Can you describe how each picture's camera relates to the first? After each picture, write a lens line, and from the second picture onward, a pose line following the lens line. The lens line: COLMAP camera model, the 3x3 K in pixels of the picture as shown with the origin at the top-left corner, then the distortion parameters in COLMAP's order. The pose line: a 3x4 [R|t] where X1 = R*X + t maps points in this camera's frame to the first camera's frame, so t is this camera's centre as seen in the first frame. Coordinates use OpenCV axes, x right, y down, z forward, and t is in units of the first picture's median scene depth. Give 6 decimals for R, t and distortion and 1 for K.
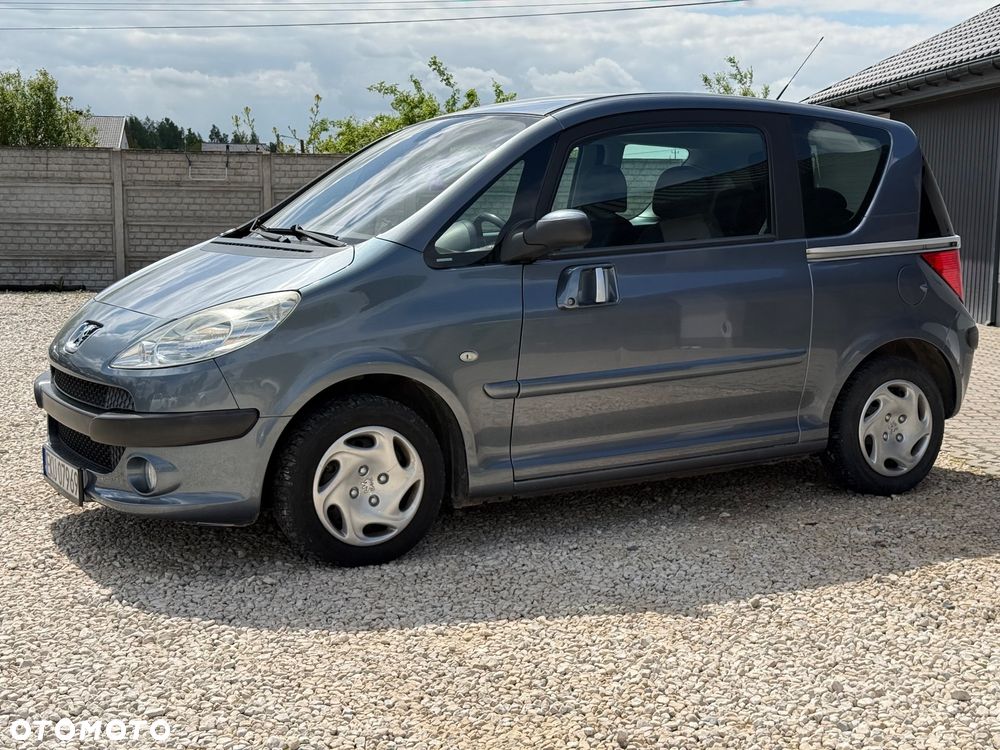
lens RADIAL K [[1377.6, 0, 499.1], [0, 1377.6, 378.9], [0, 0, 1]] dist [0.117741, 0.000000]
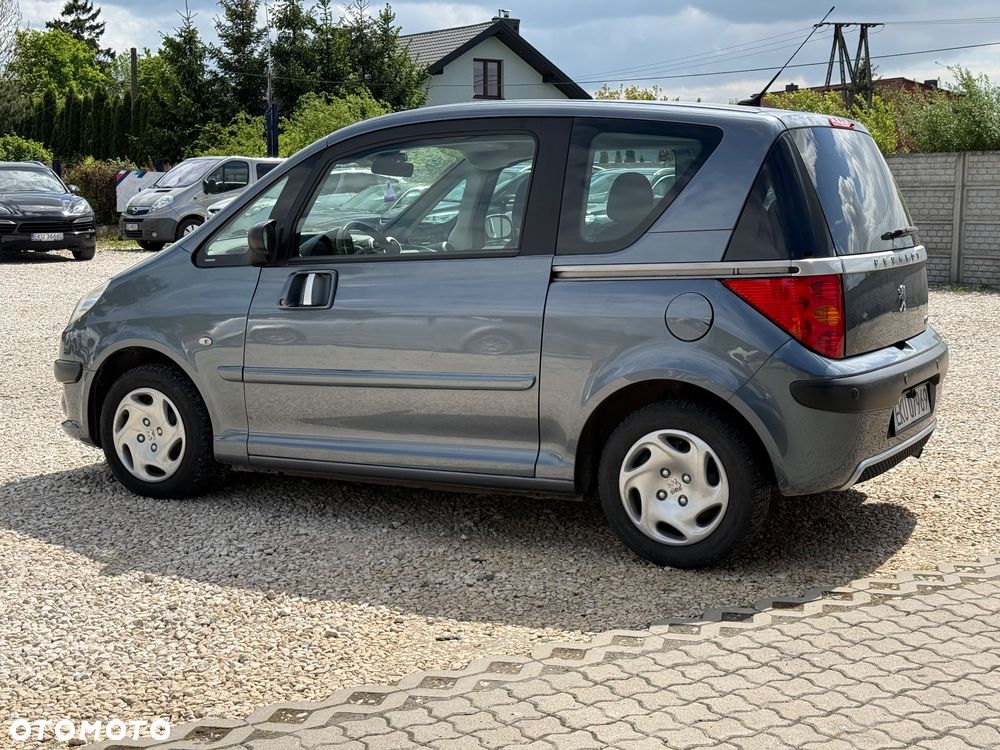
lens RADIAL K [[1377.6, 0, 506.5], [0, 1377.6, 377.8], [0, 0, 1]] dist [0.117741, 0.000000]
pose [[0.520573, 0.103630, -0.847505, 0.982858], [-0.105292, 0.992822, 0.056724, -0.069965], [0.847300, 0.059706, 0.527747, 0.509517]]
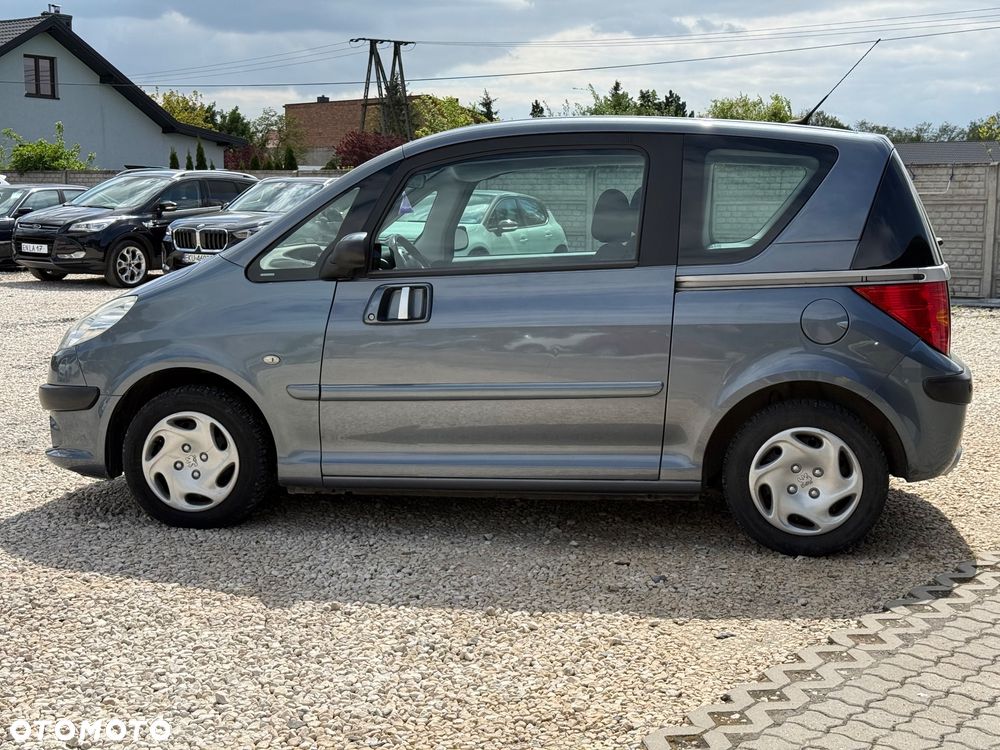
lens RADIAL K [[1377.6, 0, 494.5], [0, 1377.6, 379.9], [0, 0, 1]] dist [0.117741, 0.000000]
pose [[0.769087, 0.076455, -0.634555, 0.733145], [-0.081730, 0.996433, 0.020999, -0.033590], [0.633897, 0.035712, 0.772592, 0.201736]]
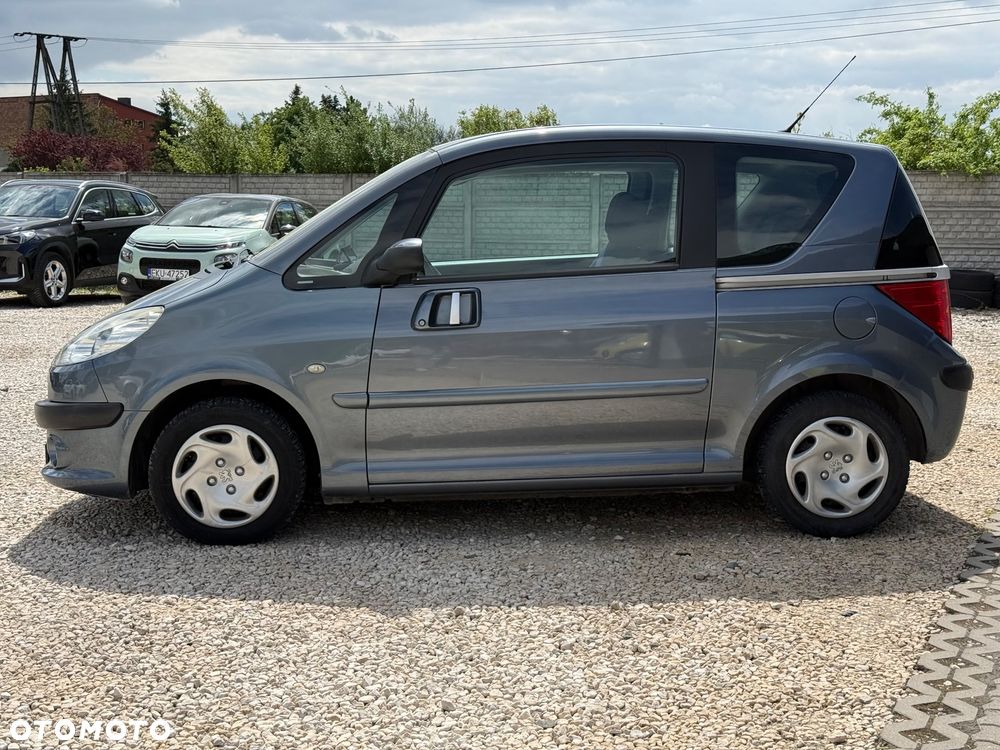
lens RADIAL K [[1377.6, 0, 498.8], [0, 1377.6, 380.6], [0, 0, 1]] dist [0.117741, 0.000000]
pose [[0.896569, 0.048723, -0.440216, 0.524284], [-0.053273, 0.998578, 0.002024, -0.014505], [0.439689, 0.021637, 0.897889, 0.048962]]
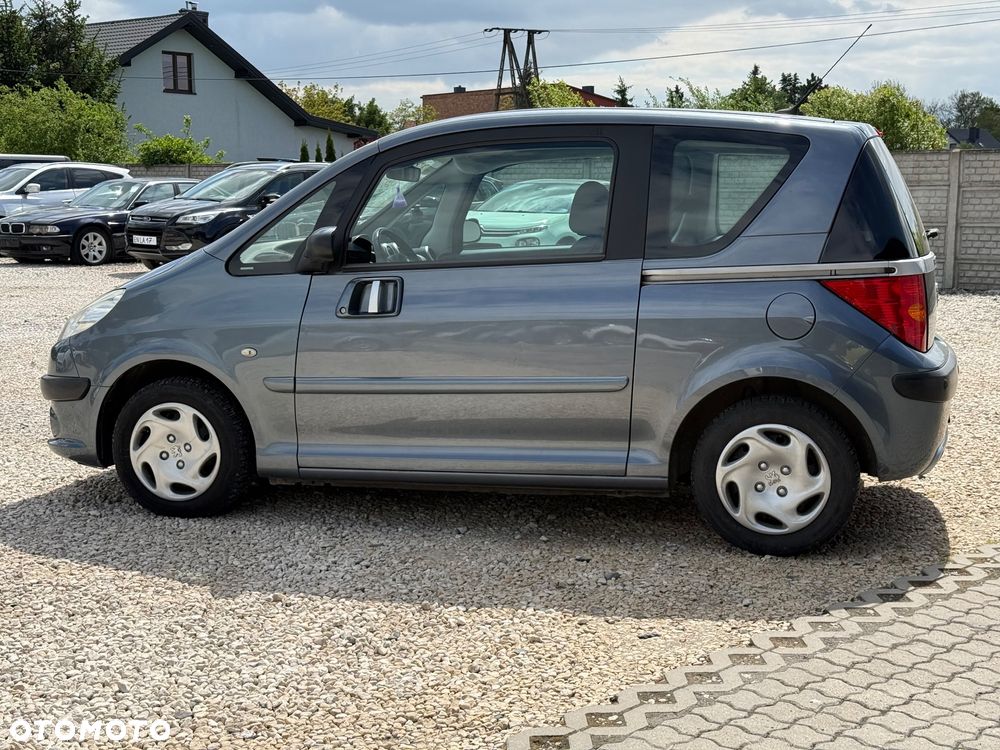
lens RADIAL K [[1377.6, 0, 496.8], [0, 1377.6, 378.5], [0, 0, 1]] dist [0.117741, 0.000000]
pose [[0.702819, 0.085606, -0.706199, 0.818887], [-0.084642, 0.995744, 0.036468, -0.047237], [0.706315, 0.034144, 0.707074, 0.282295]]
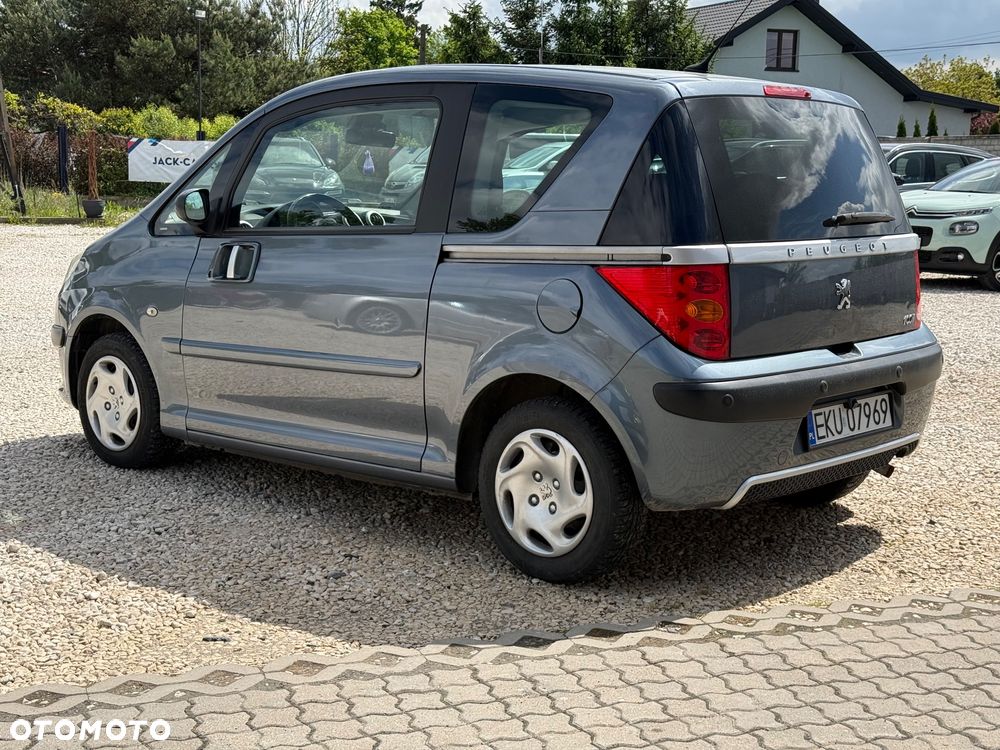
lens RADIAL K [[1377.6, 0, 504.2], [0, 1377.6, 391.8], [0, 0, 1]] dist [0.117741, 0.000000]
pose [[0.315914, 0.148522, -0.937091, 1.032884], [-0.136116, 0.984550, 0.110156, -0.104402], [0.938973, 0.092754, 0.331249, 0.775031]]
